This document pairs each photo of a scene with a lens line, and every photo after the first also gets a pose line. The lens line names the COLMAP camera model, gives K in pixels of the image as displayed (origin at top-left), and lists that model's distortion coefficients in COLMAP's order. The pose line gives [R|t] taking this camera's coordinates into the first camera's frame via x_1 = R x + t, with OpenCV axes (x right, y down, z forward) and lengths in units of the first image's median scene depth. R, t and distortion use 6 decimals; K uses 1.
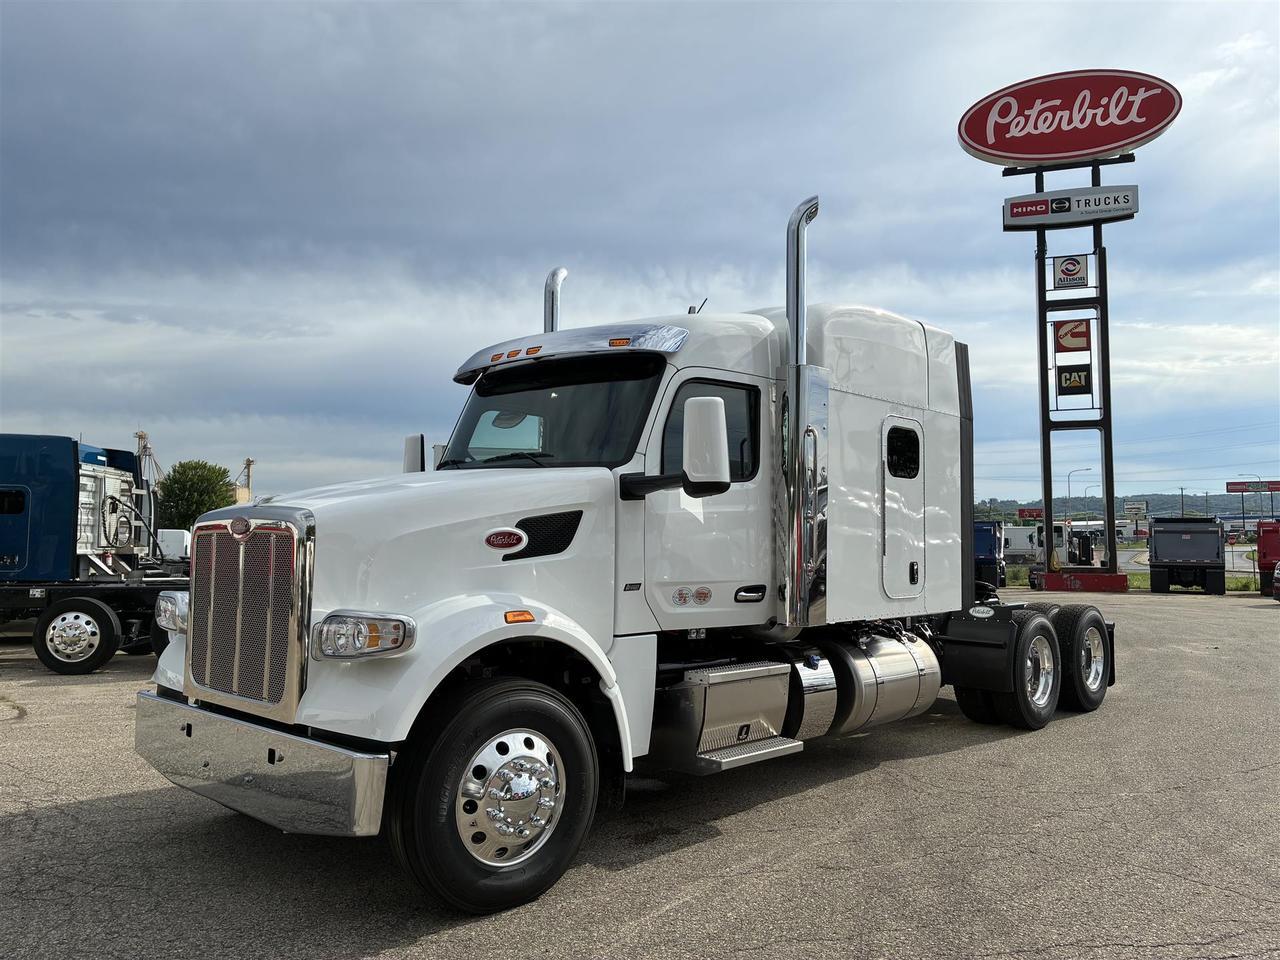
lens RADIAL K [[955.3, 0, 633.0], [0, 955.3, 473.4], [0, 0, 1]] dist [0.012542, -0.003348]
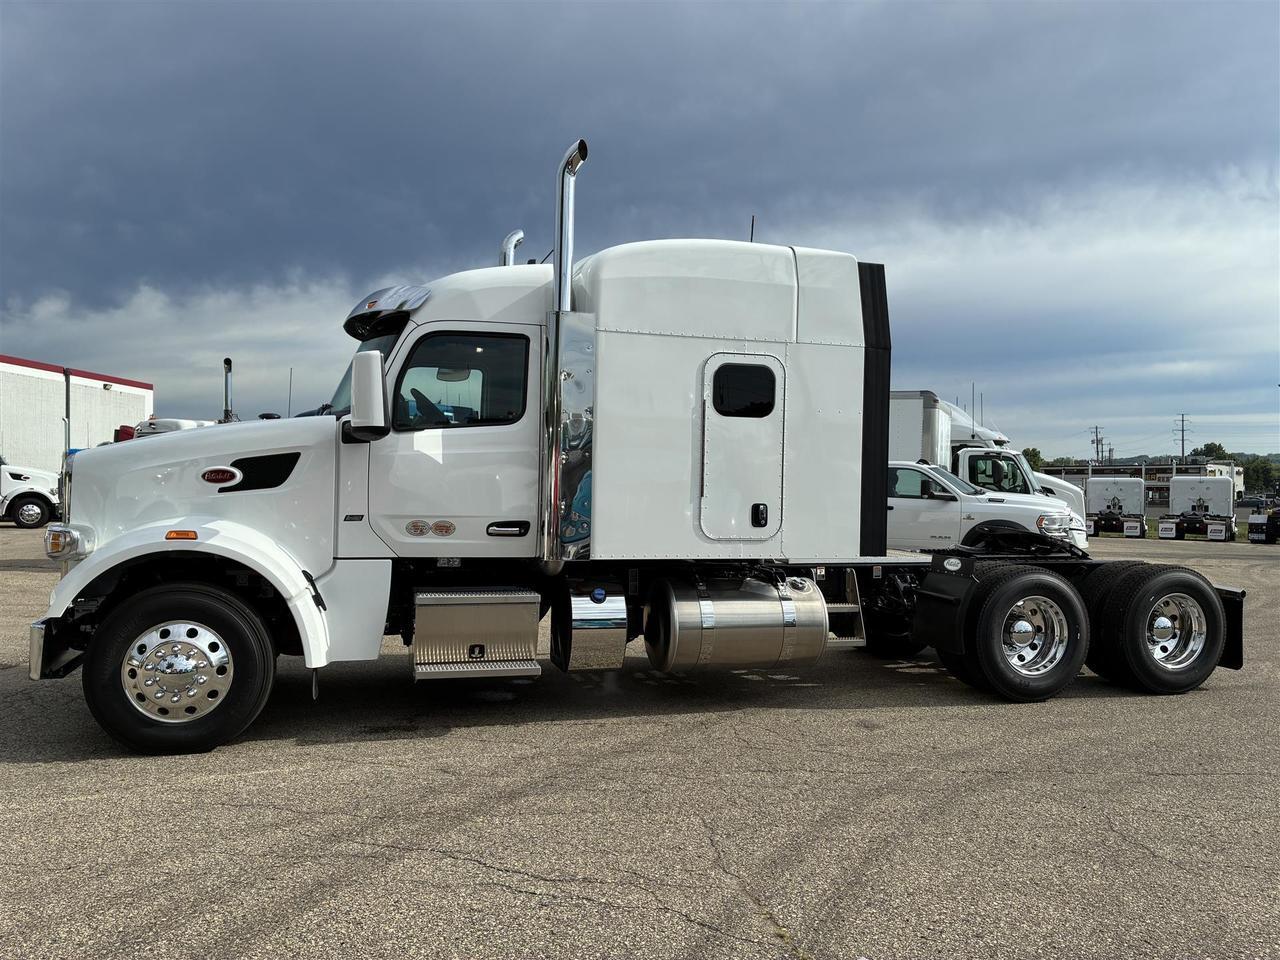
lens RADIAL K [[955.3, 0, 633.0], [0, 955.3, 473.4], [0, 0, 1]] dist [0.012542, -0.003348]
pose [[0.875720, 0.002946, -0.482810, 0.823280], [0.024574, 0.998413, 0.050664, 0.013145], [0.482193, -0.056232, 0.874258, 0.135088]]
